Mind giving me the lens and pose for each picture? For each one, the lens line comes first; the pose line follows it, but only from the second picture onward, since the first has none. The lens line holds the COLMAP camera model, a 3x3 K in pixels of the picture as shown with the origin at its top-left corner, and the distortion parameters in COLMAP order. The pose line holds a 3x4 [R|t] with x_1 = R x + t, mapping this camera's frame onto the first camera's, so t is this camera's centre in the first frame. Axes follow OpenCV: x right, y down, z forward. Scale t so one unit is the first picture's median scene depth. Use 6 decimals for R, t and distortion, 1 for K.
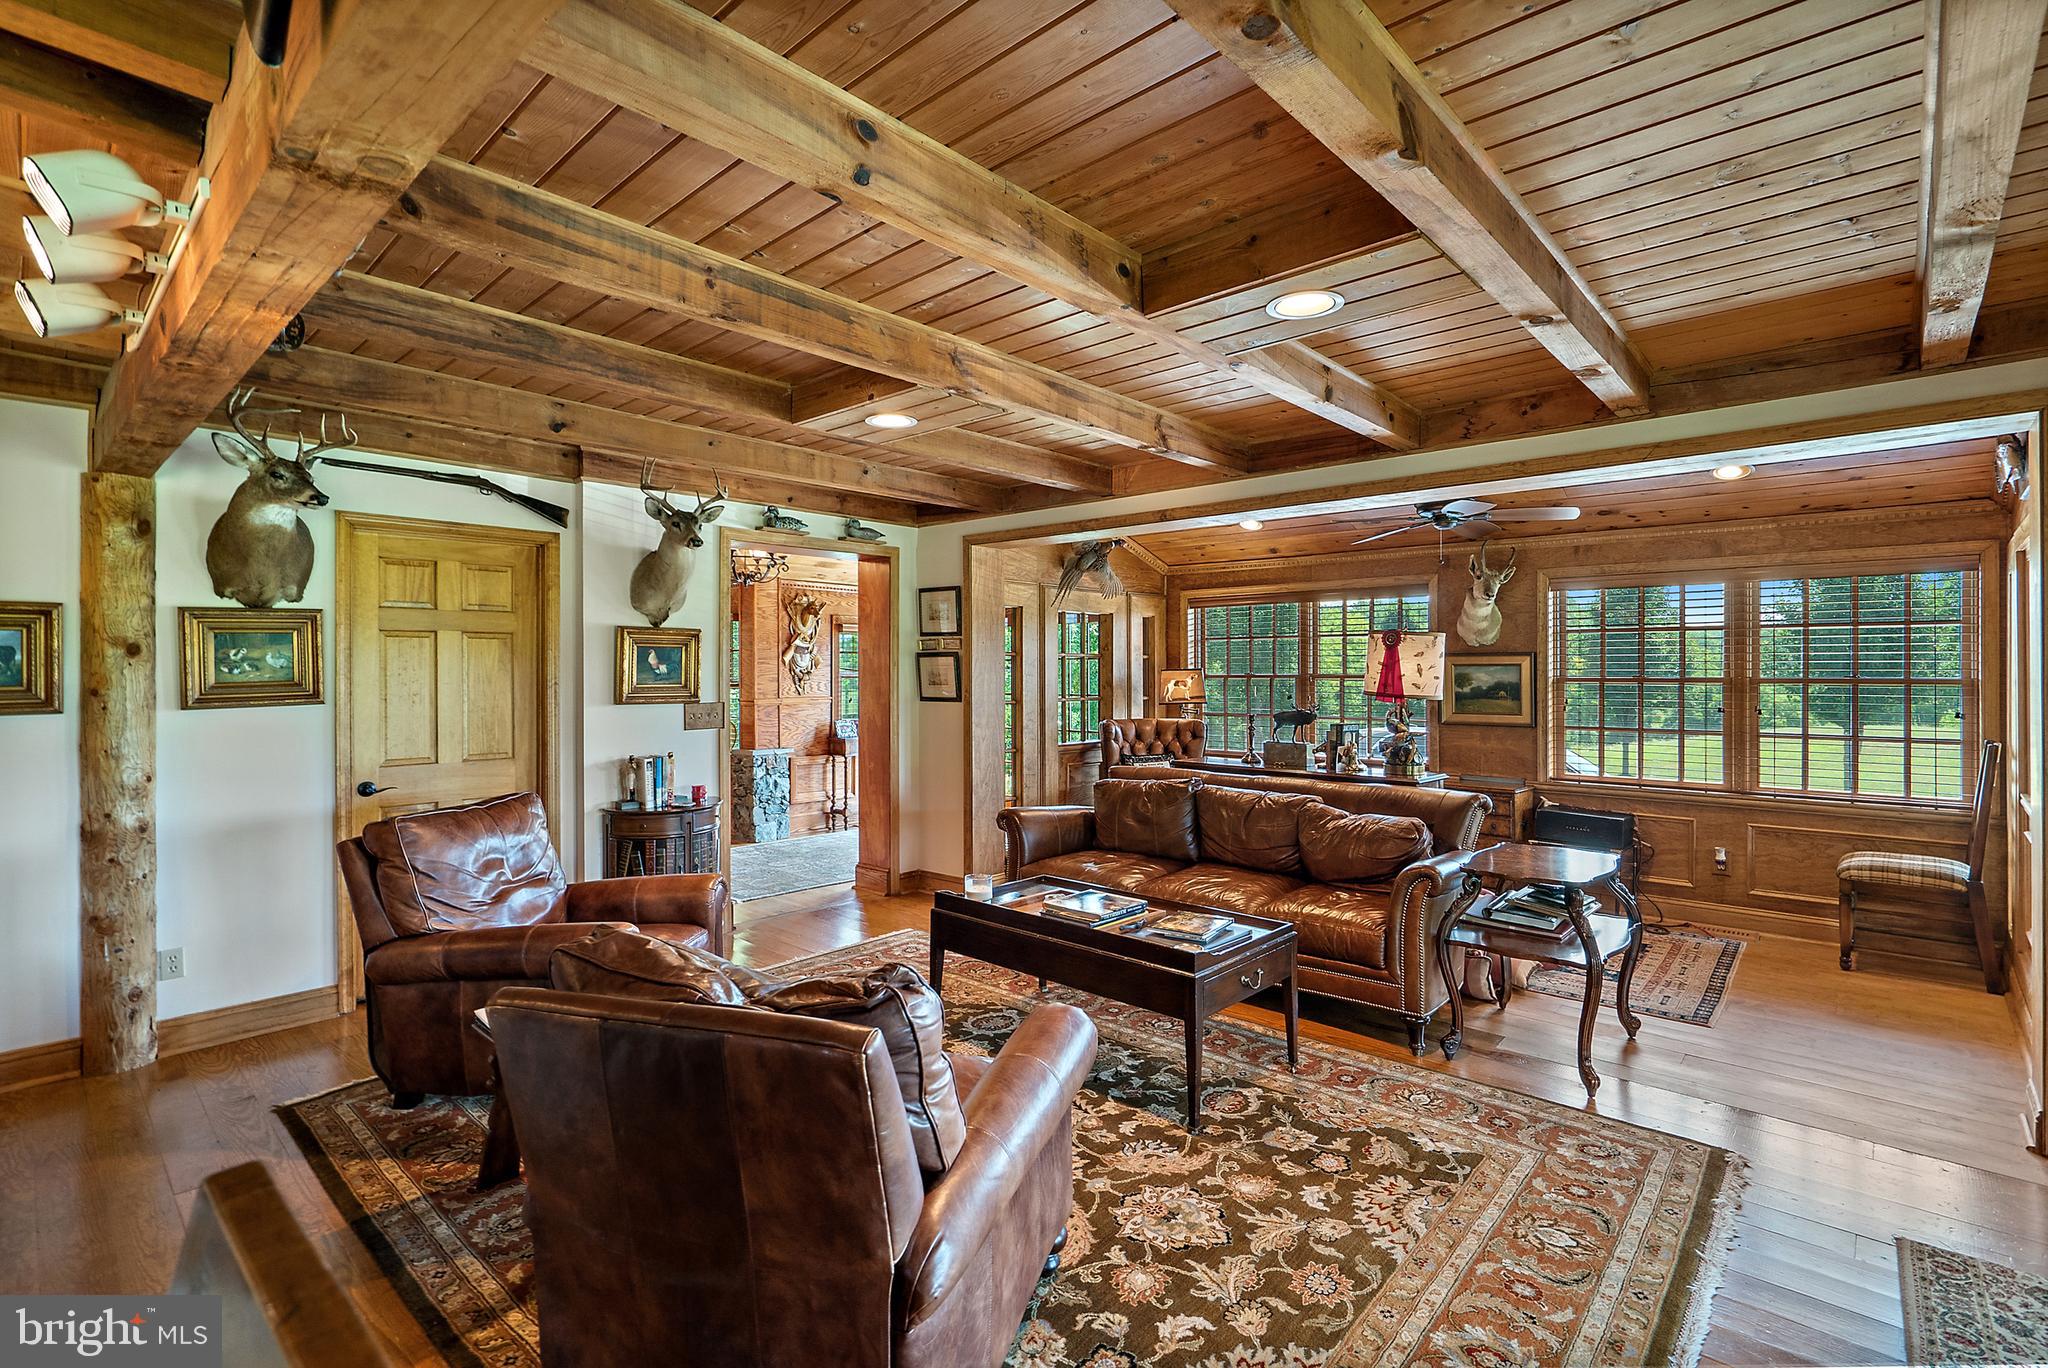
lens RADIAL K [[938.5, 0, 1030.6], [0, 938.5, 672.3], [0, 0, 1]] dist [-0.003806, -0.001429]
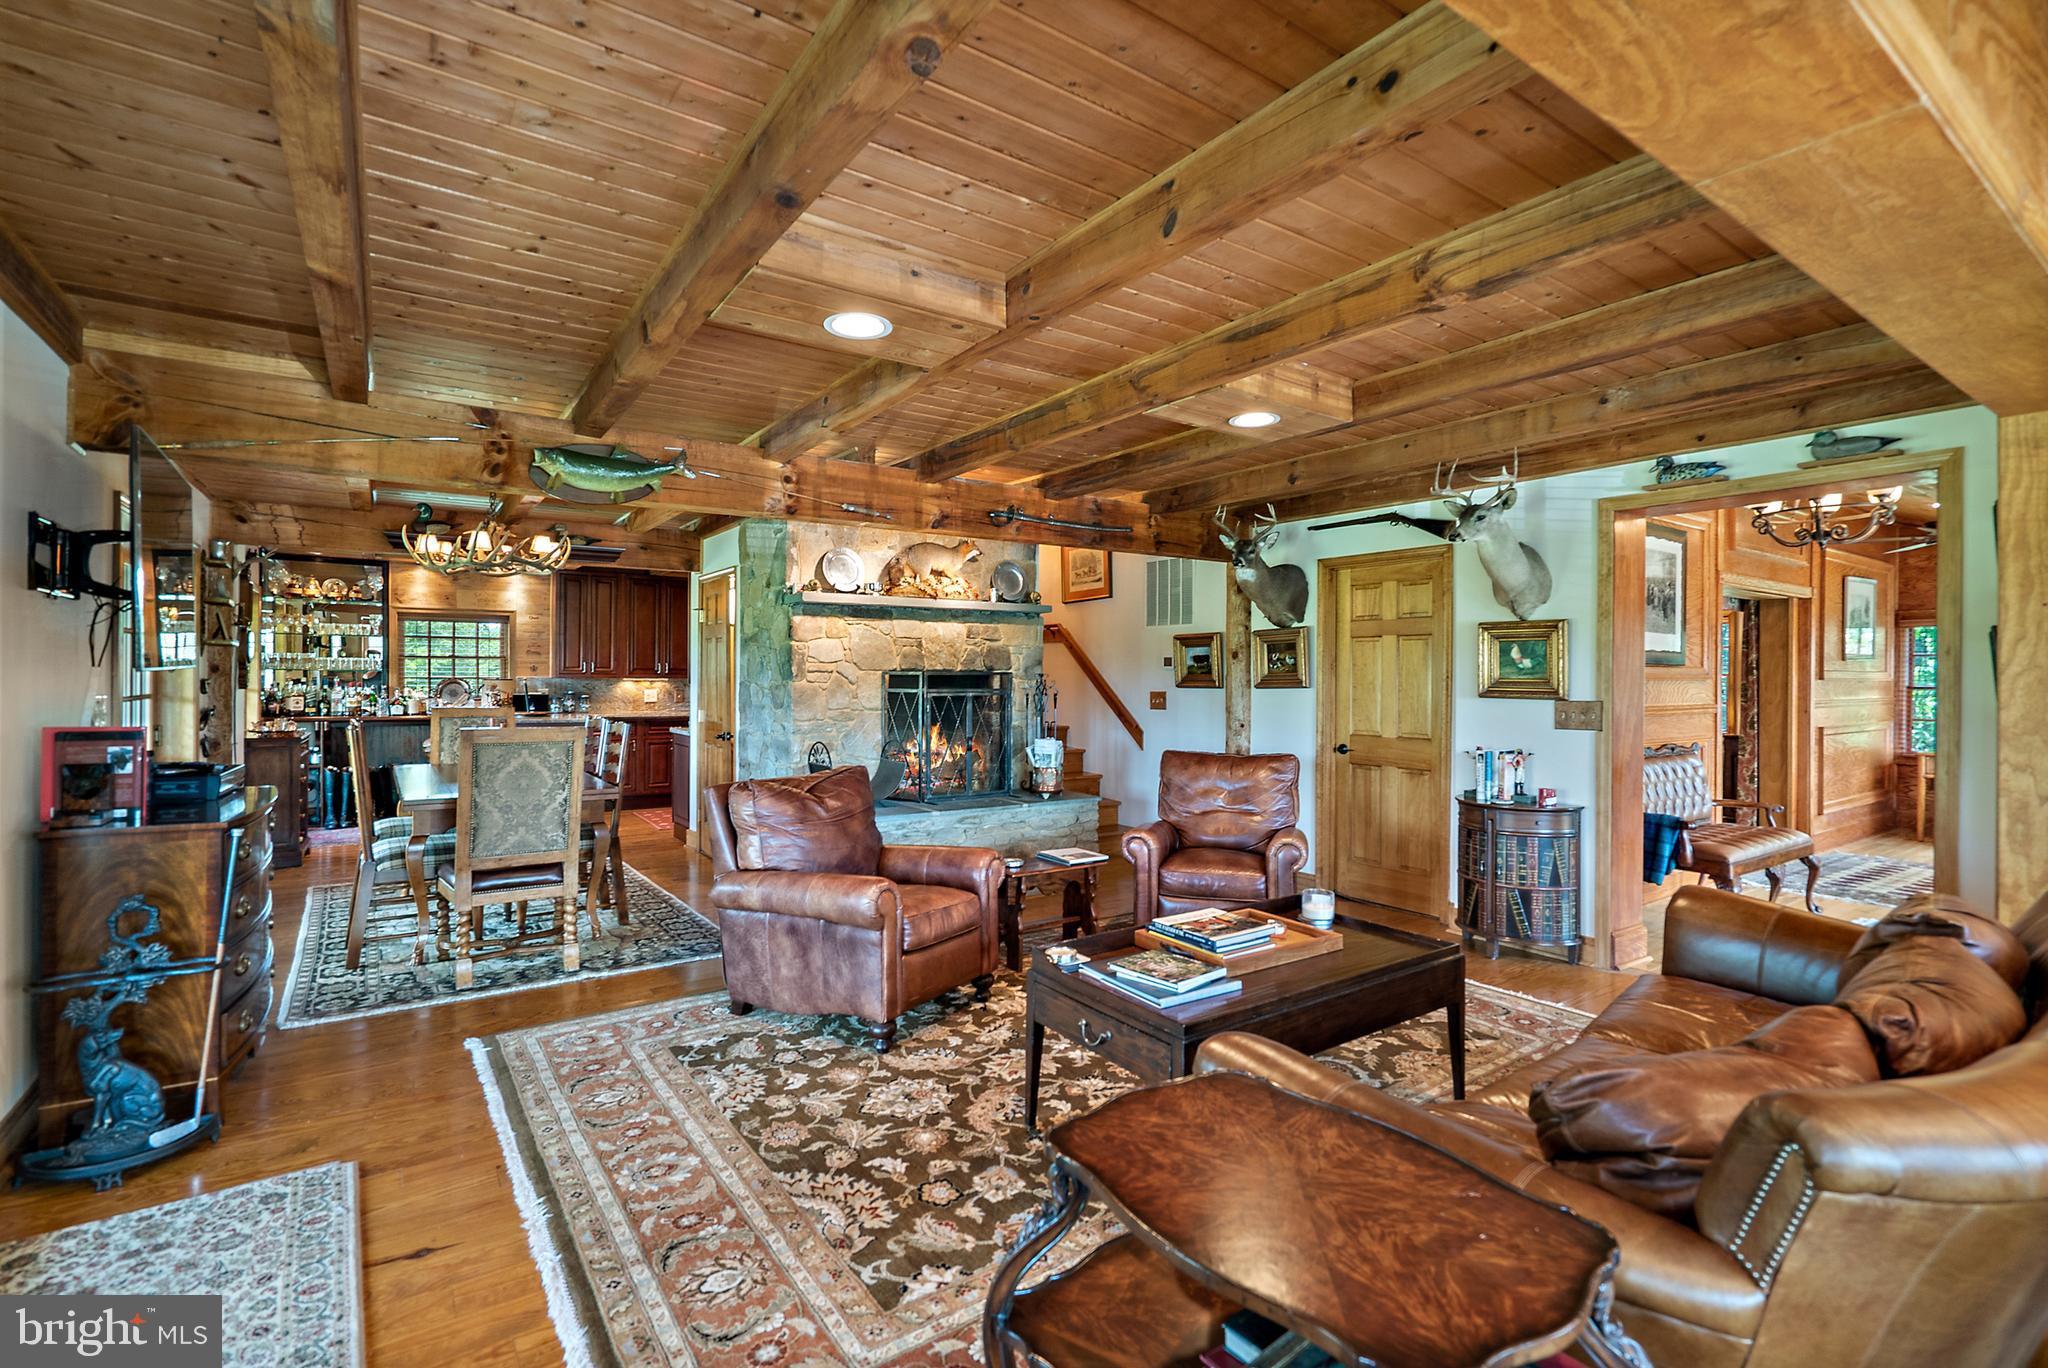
lens RADIAL K [[938.5, 0, 1045.3], [0, 938.5, 673.9], [0, 0, 1]] dist [-0.003806, -0.001429]
pose [[-0.209890, -0.000488, -0.977725, 1.074029], [-0.006294, 0.999980, 0.000853, 0.015965], [0.977705, 0.006333, -0.209889, 1.163773]]
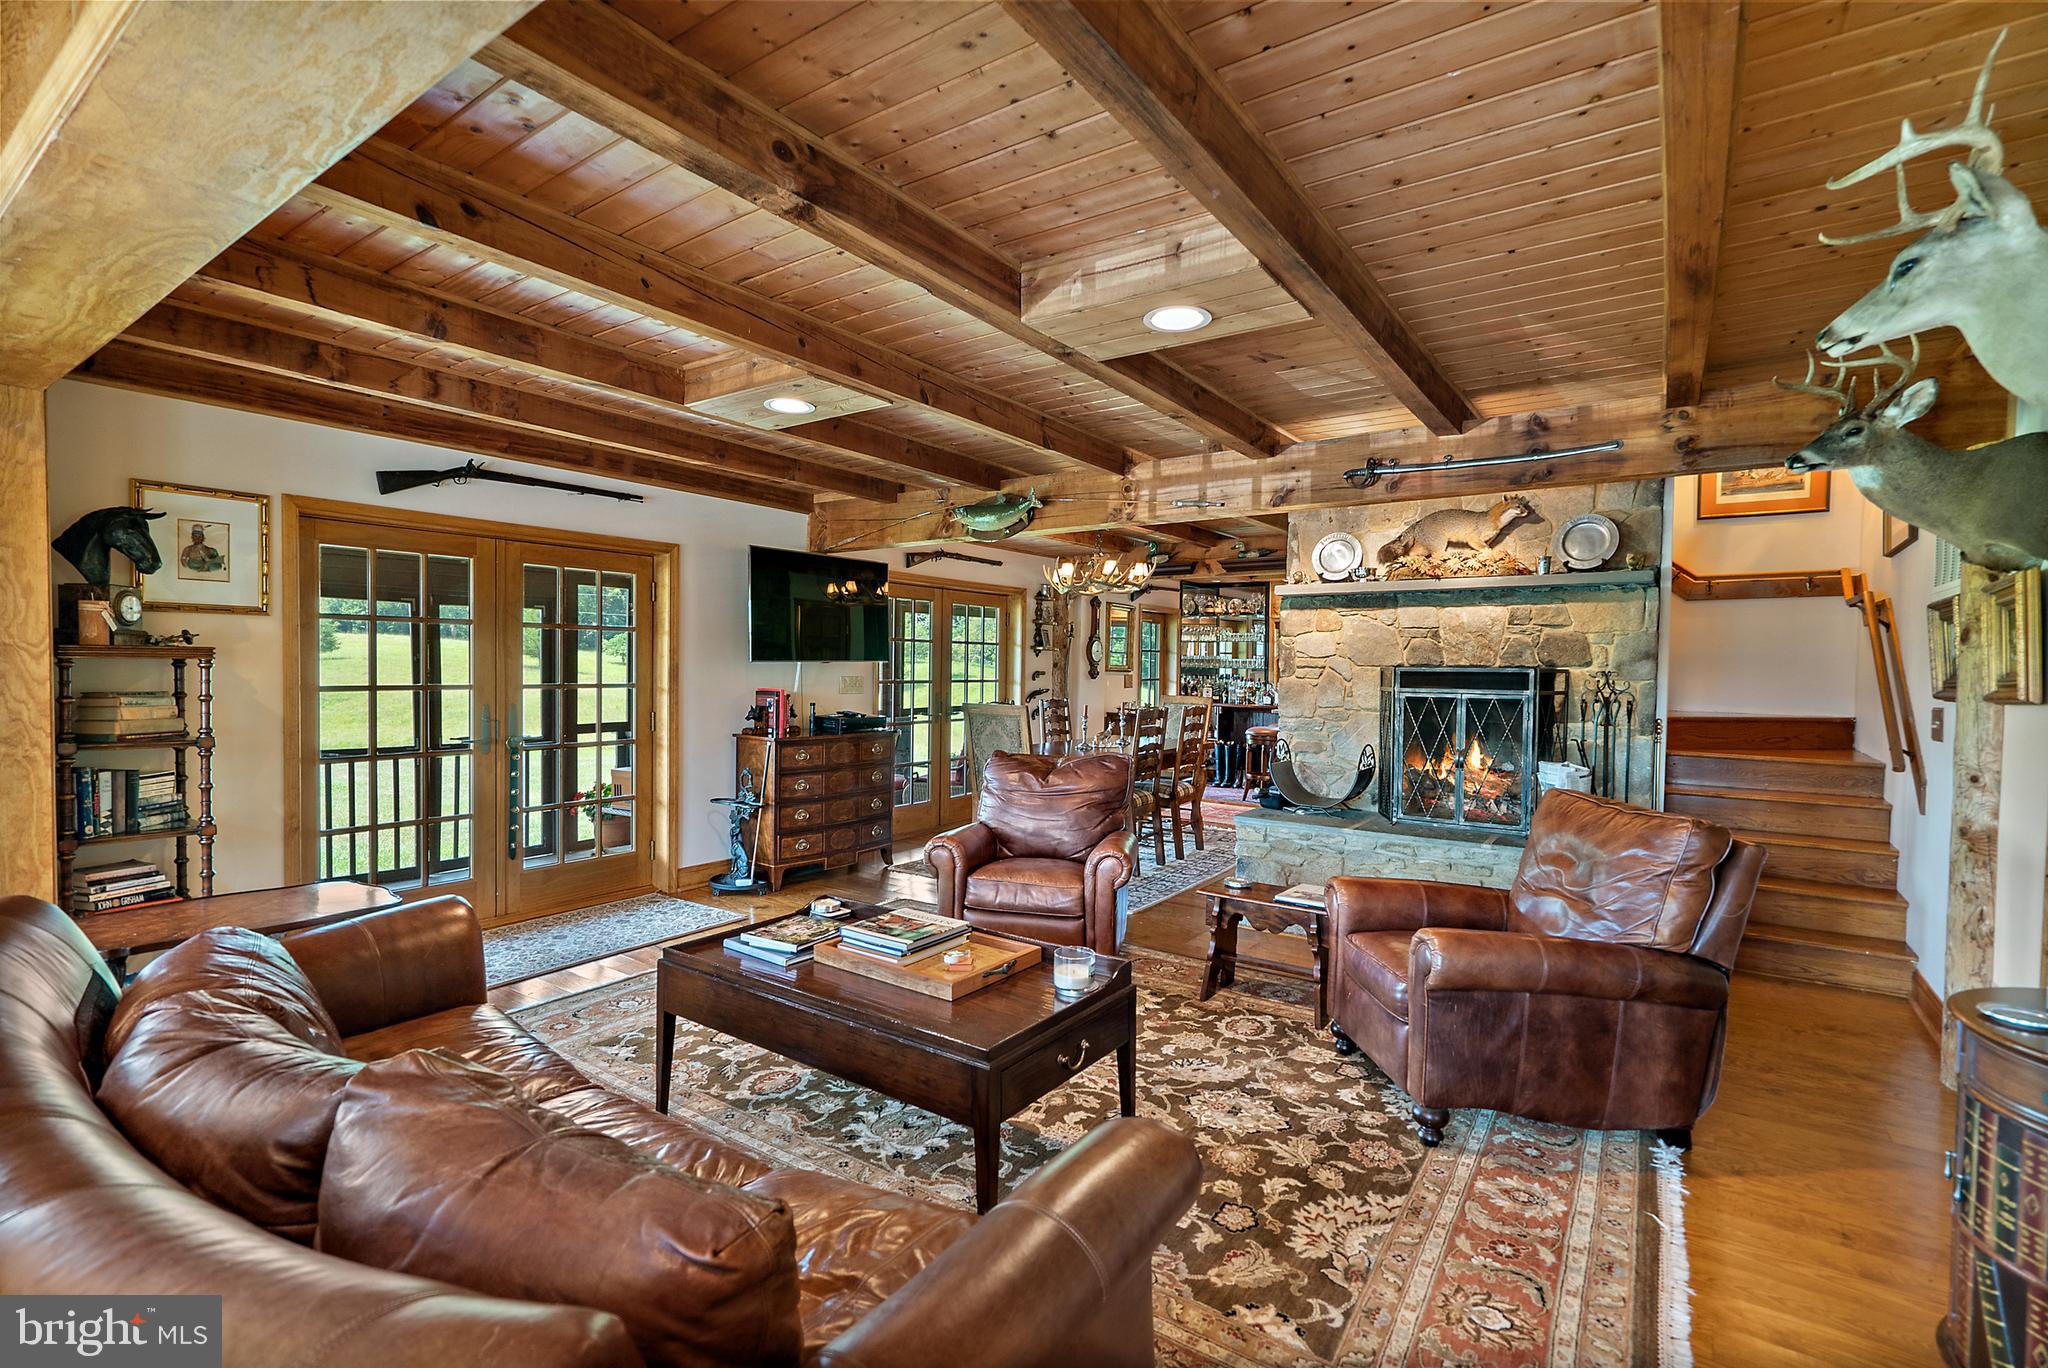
lens RADIAL K [[938.5, 0, 1017.9], [0, 938.5, 690.5], [0, 0, 1]] dist [-0.003806, -0.001429]
pose [[-0.993093, -0.010226, -0.116879, 0.078780], [-0.013392, 0.999563, 0.026339, 0.020963], [0.116559, 0.027723, -0.992797, 2.052423]]
